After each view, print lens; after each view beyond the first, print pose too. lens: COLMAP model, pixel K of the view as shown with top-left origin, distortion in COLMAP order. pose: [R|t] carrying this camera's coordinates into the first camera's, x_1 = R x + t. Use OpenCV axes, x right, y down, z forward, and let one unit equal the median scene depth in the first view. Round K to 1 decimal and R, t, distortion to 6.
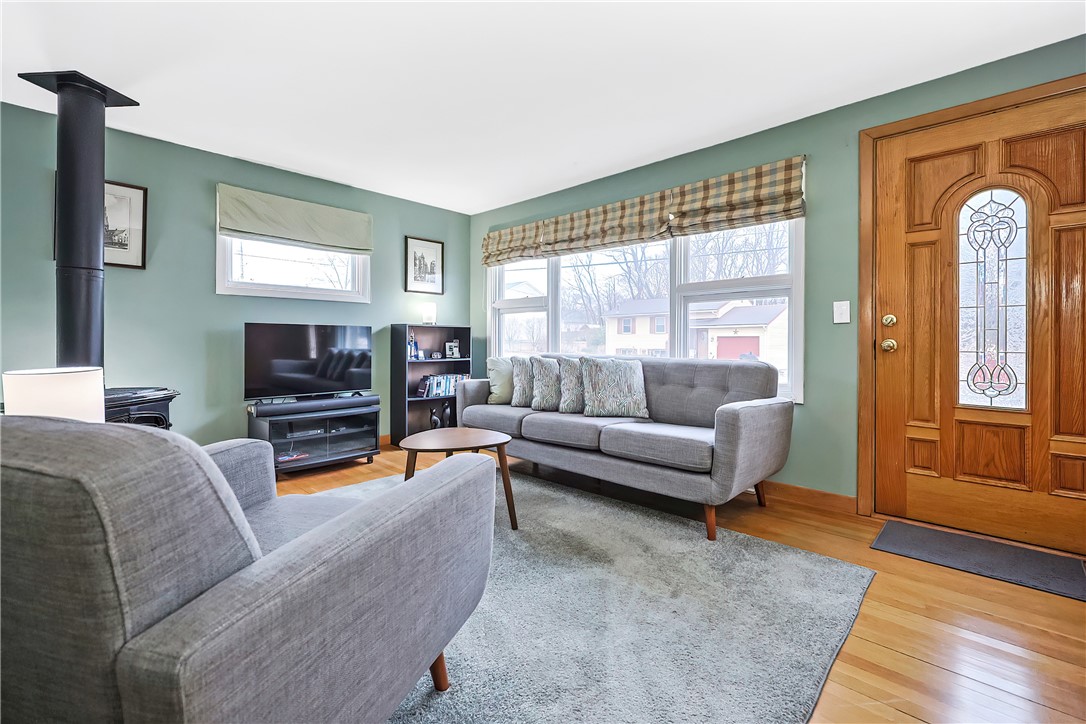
lens RADIAL K [[466.4, 0, 543.0], [0, 466.4, 341.2], [0, 0, 1]] dist [0.000058, -0.000066]
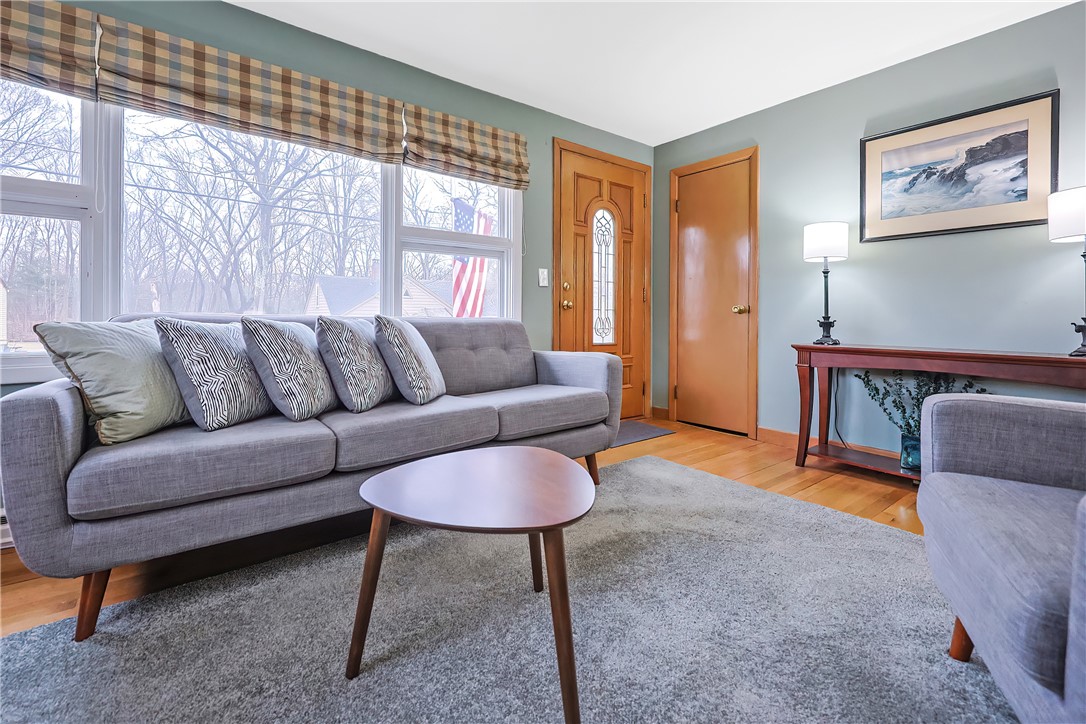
lens RADIAL K [[473.9, 0, 508.1], [0, 473.9, 318.7], [0, 0, 1]] dist [0.000923, 0.000200]
pose [[0.177256, -0.001312, 0.984164, -0.580149], [-0.006260, 0.999977, 0.002460, 0.042888], [-0.984145, -0.006597, 0.177244, 0.821661]]
